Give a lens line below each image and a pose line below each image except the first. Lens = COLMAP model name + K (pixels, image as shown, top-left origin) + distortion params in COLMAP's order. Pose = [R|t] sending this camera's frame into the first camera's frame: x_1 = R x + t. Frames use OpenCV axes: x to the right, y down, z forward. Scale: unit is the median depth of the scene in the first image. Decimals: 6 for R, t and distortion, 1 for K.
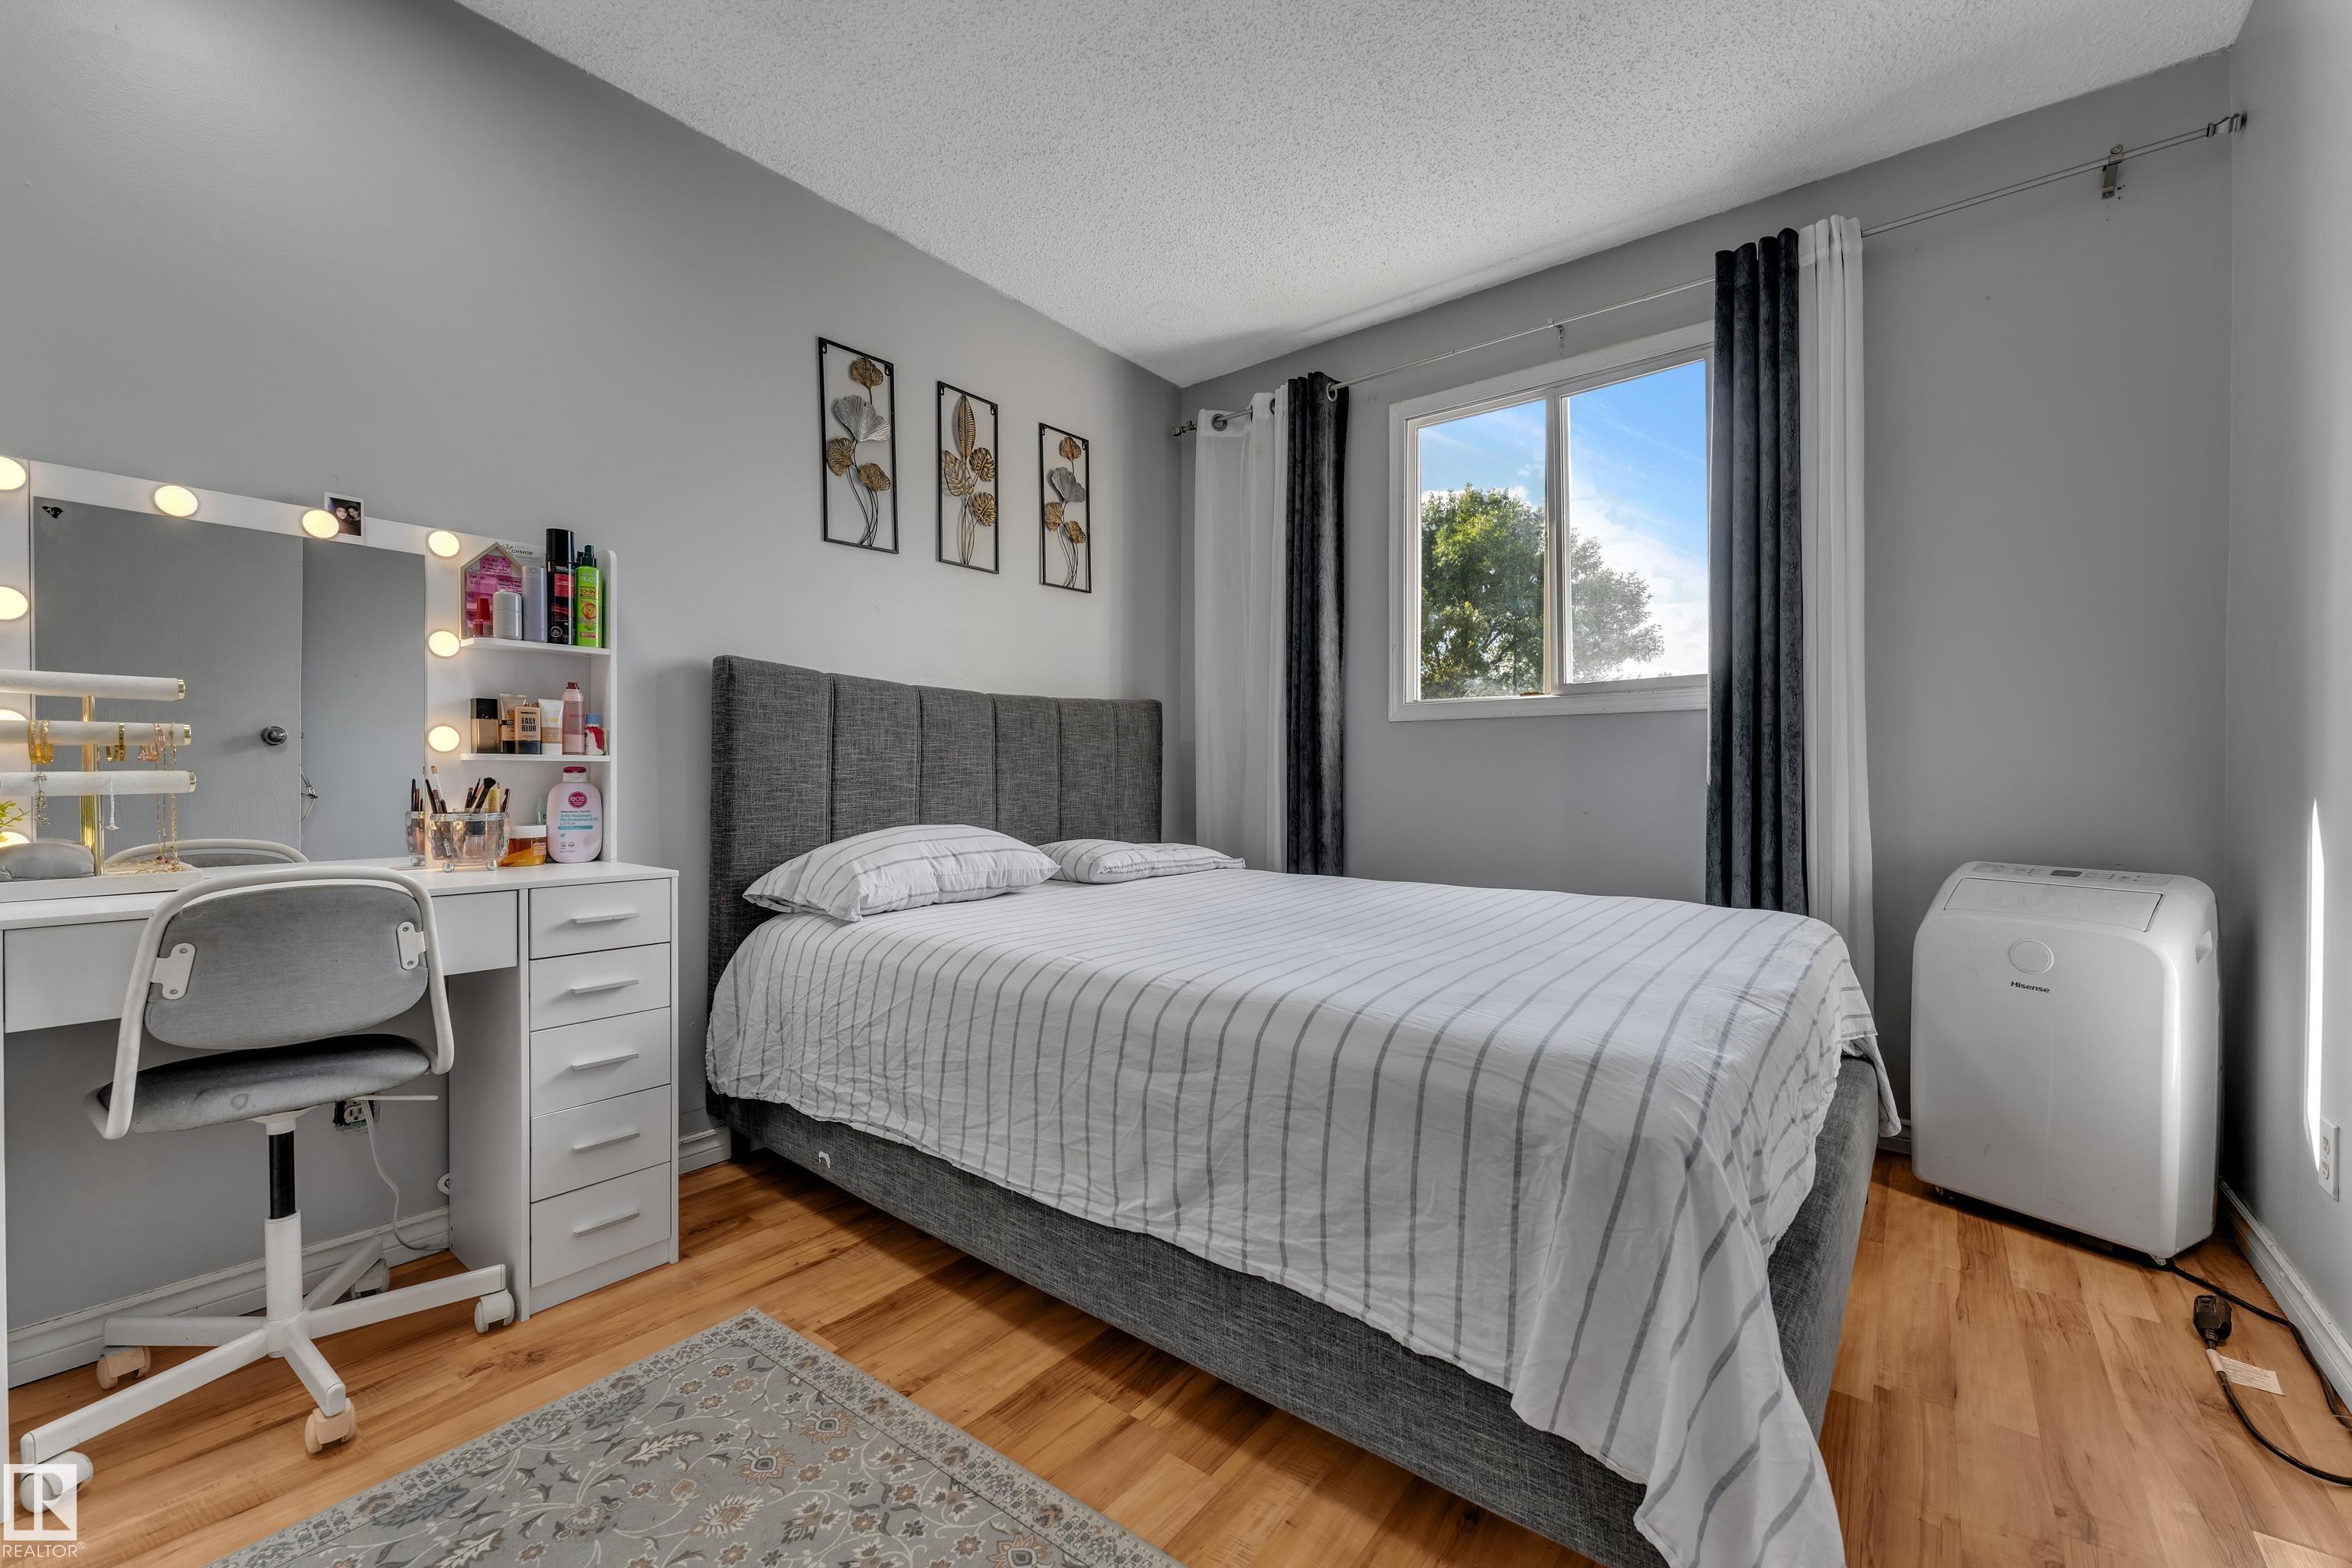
lens RADIAL K [[944.6, 0, 1177.1], [0, 944.6, 779.3], [0, 0, 1]] dist [0.001292, -0.000183]
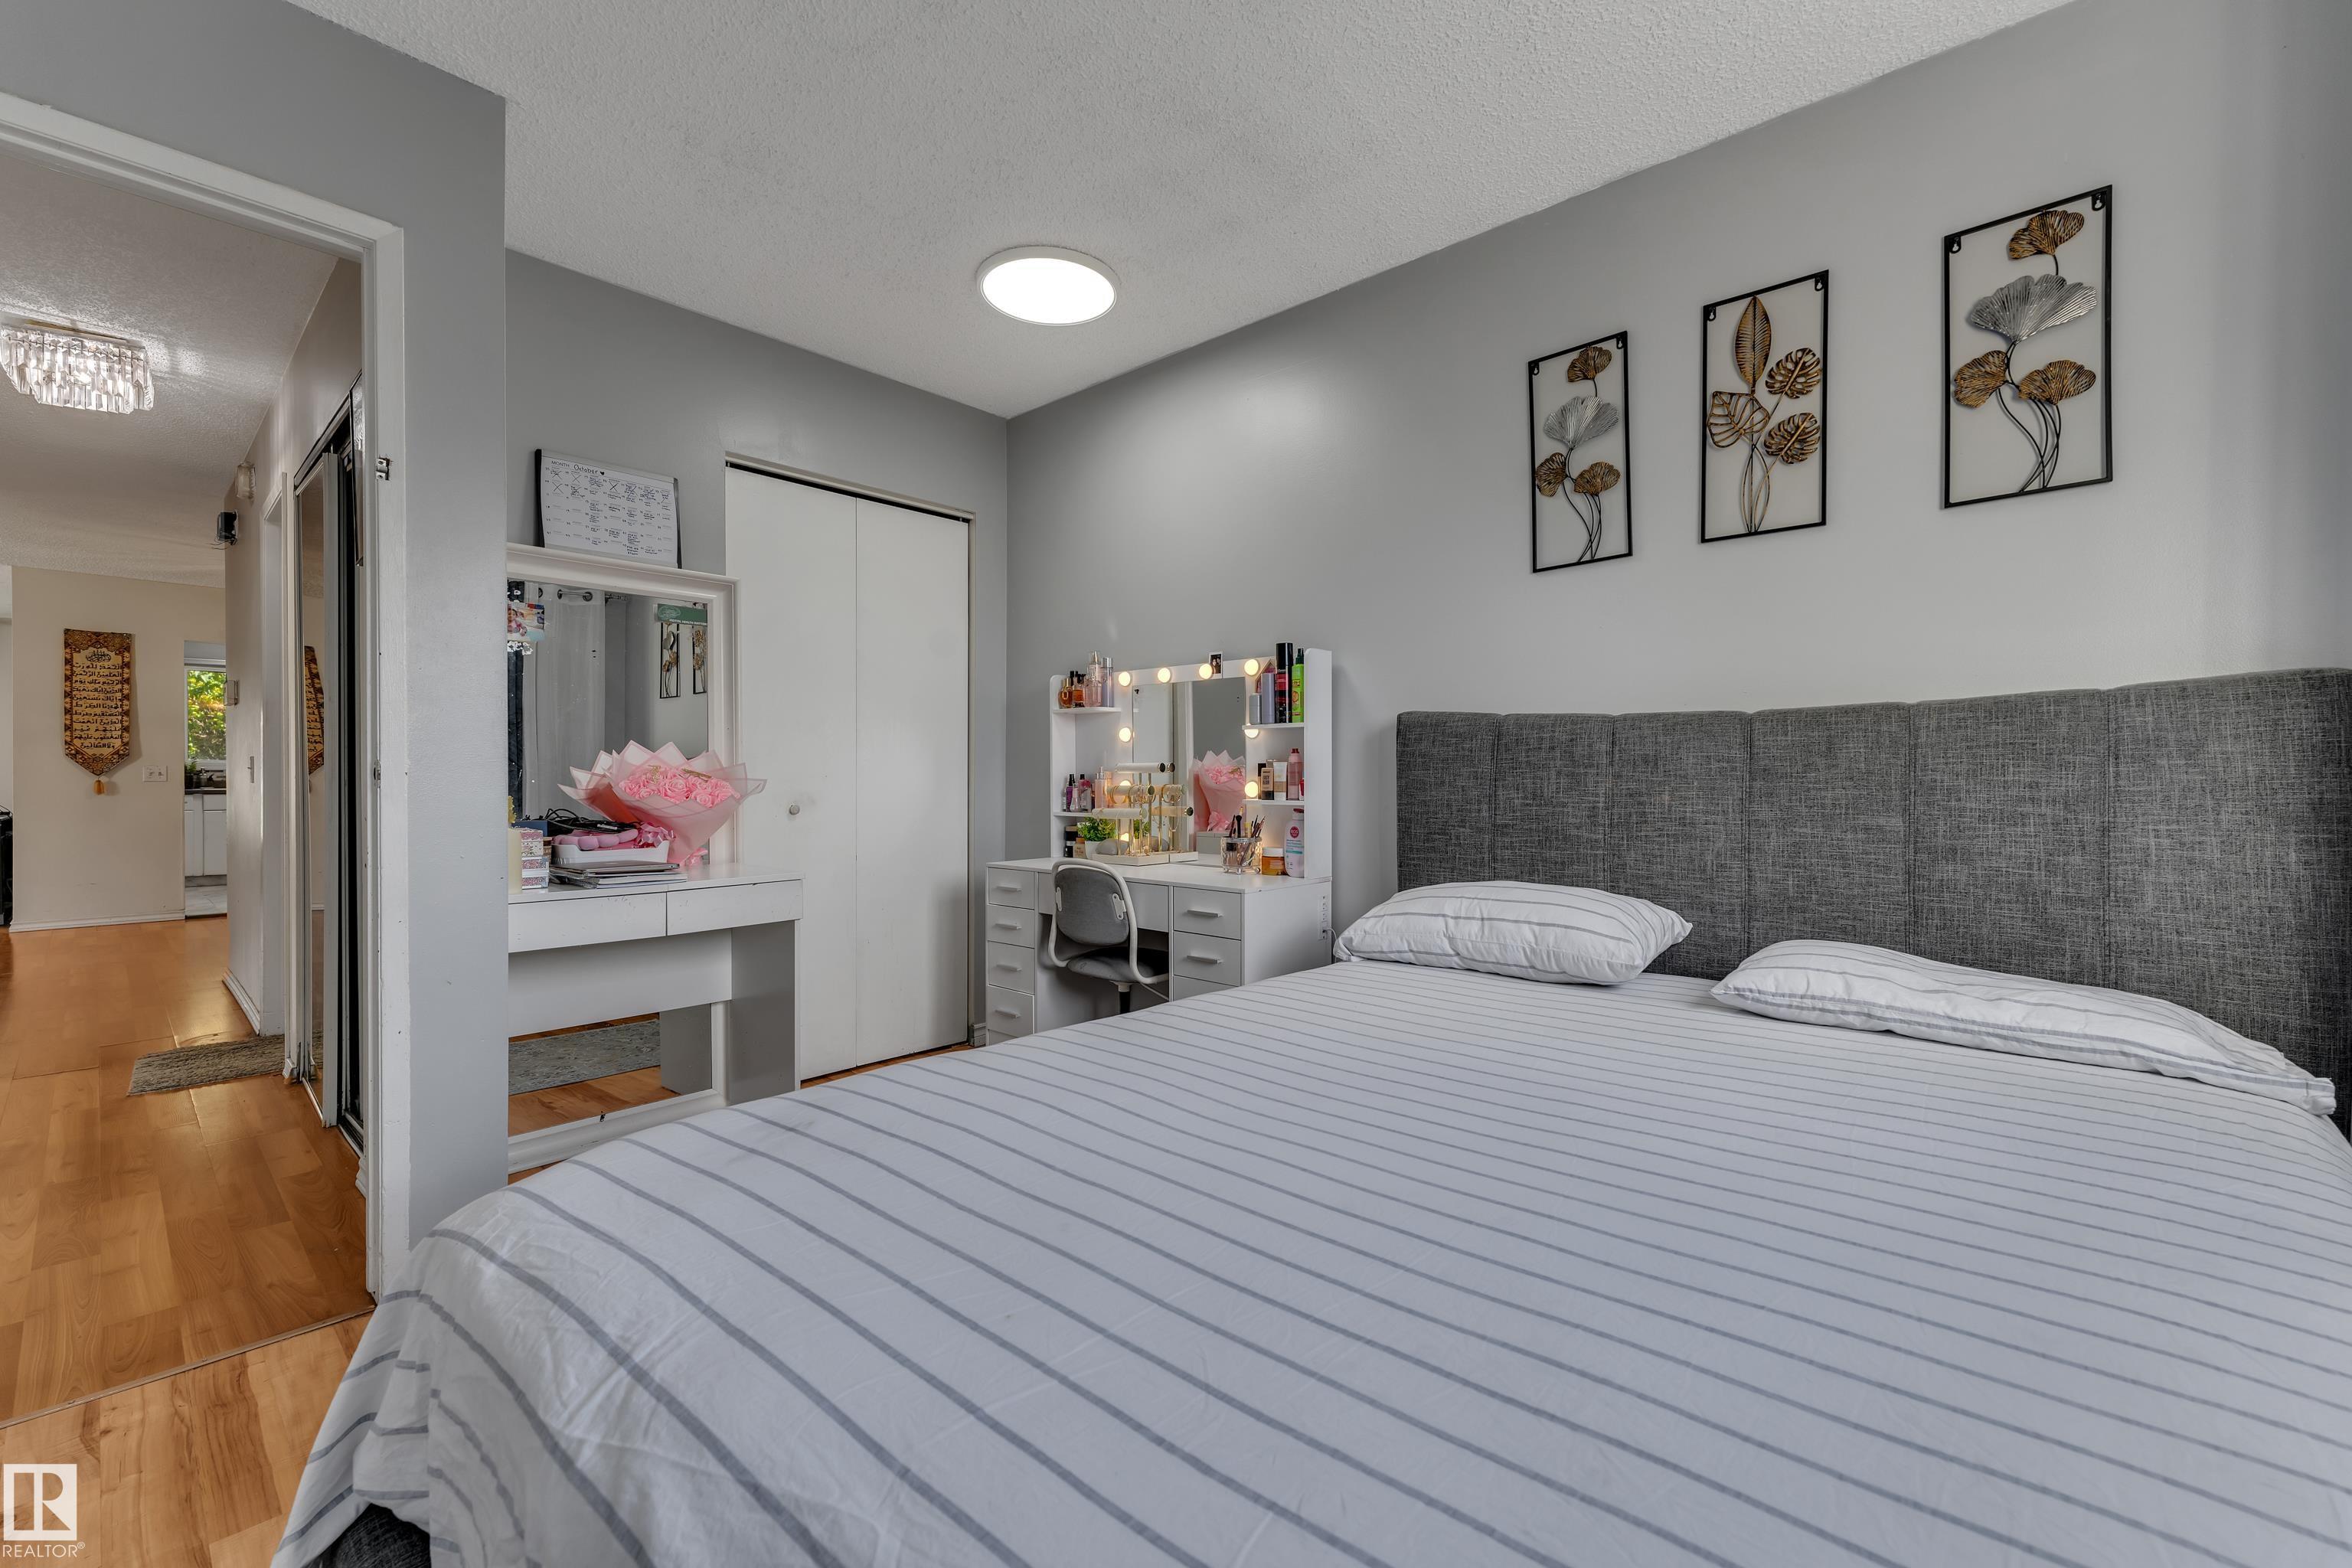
lens RADIAL K [[944.6, 0, 1177.7], [0, 944.6, 782.1], [0, 0, 1]] dist [0.001292, -0.000183]
pose [[-0.050347, 0.000230, -0.998732, 0.623378], [-0.007481, 0.999972, 0.000607, -0.042482], [0.998704, 0.007502, -0.050344, 0.729157]]
